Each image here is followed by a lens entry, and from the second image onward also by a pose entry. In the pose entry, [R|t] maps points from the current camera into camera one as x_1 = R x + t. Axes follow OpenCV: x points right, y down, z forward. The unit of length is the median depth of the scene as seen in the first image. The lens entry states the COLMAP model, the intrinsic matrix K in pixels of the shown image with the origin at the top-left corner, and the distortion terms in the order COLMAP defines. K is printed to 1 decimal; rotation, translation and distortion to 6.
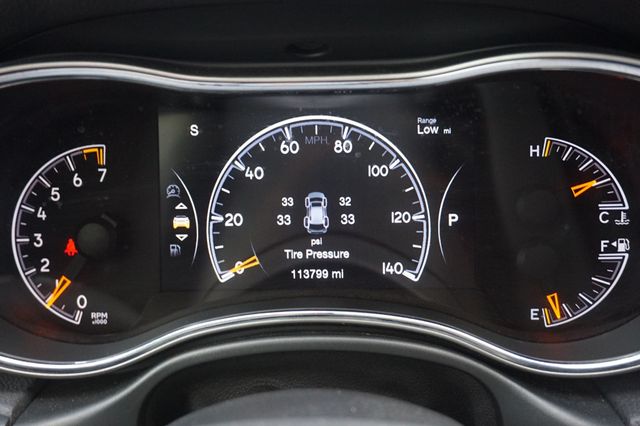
lens RADIAL K [[646.0, 0, 320.0], [0, 646.0, 213.0], [0, 0, 1]] dist [0.069202, -0.006235]
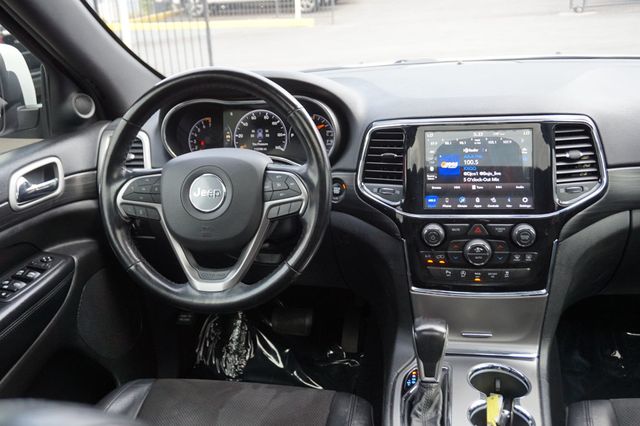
lens RADIAL K [[627.9, 0, 320.0], [0, 627.9, 213.0], [0, 0, 1]] dist [0.010099, -0.020052]
pose [[0.985742, 0.013152, -0.167747, 1.028076], [-0.014294, 0.999882, -0.005601, 0.510446], [0.167654, 0.007919, 0.985814, -2.799931]]
